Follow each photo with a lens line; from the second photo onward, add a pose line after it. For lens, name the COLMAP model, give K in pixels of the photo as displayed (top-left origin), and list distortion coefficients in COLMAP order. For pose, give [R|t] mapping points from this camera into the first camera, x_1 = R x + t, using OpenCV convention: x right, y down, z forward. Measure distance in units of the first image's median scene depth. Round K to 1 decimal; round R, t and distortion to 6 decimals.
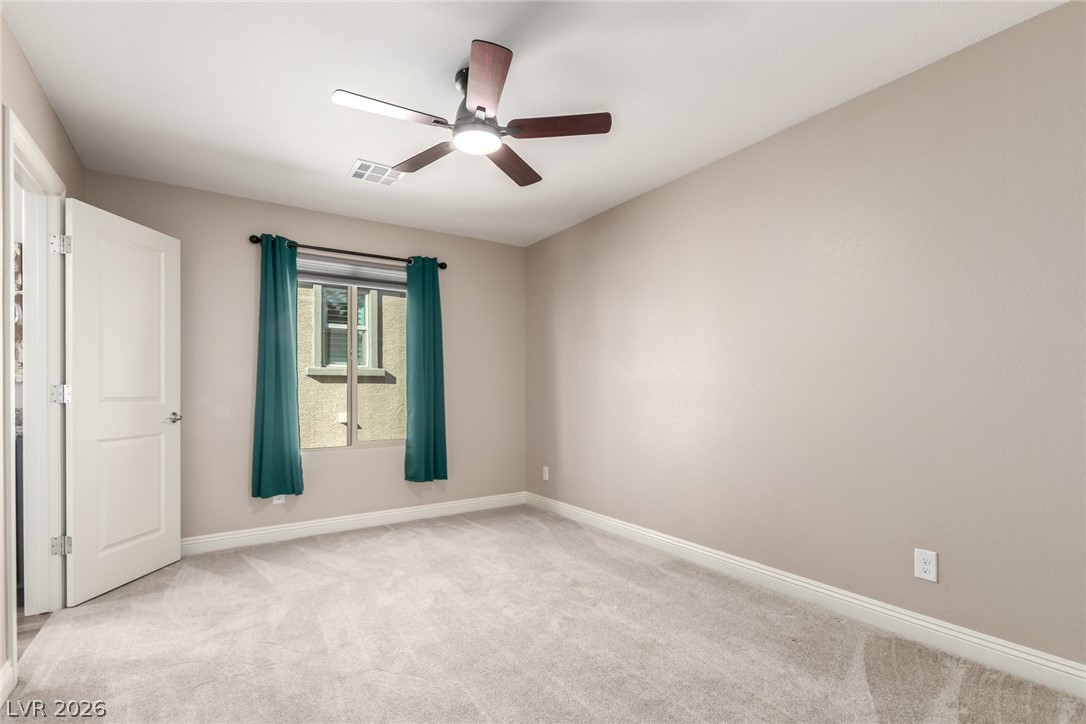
lens RADIAL K [[511.7, 0, 548.4], [0, 511.7, 386.3], [0, 0, 1]] dist [-0.000465, -0.000717]
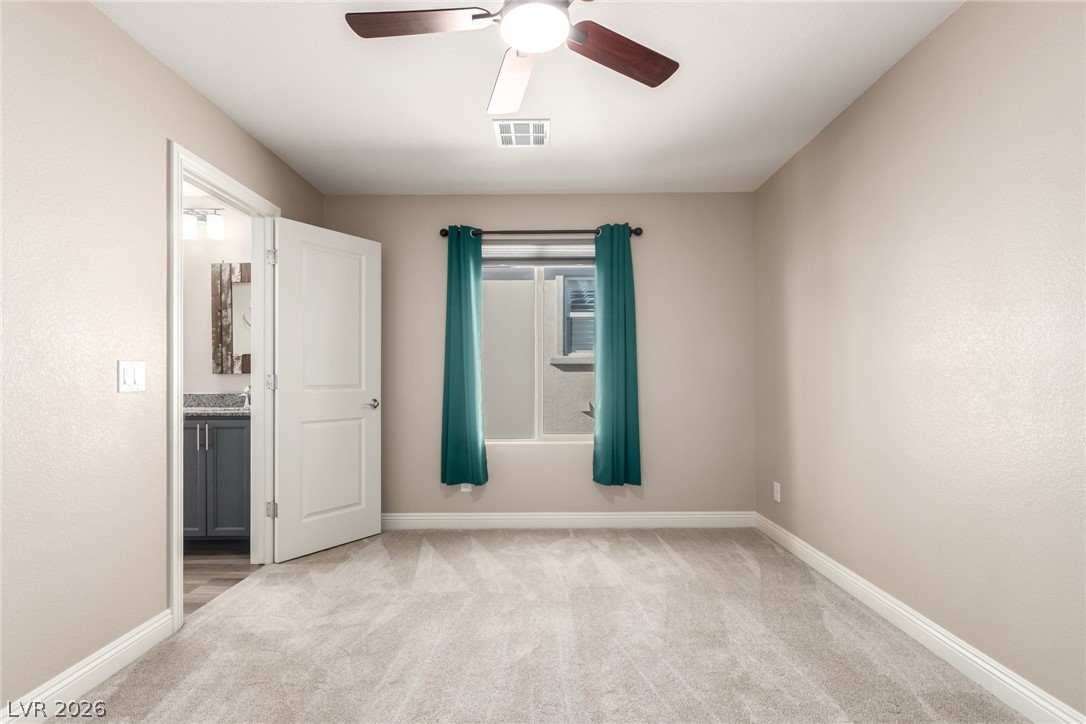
lens RADIAL K [[505.5, 0, 539.5], [0, 505.5, 372.7], [0, 0, 1]] dist [0.001762, -0.001254]
pose [[0.823879, -0.006509, -0.566729, 0.166067], [0.004630, 0.999978, -0.004754, 0.001163], [0.566747, 0.001293, 0.823891, 0.277086]]
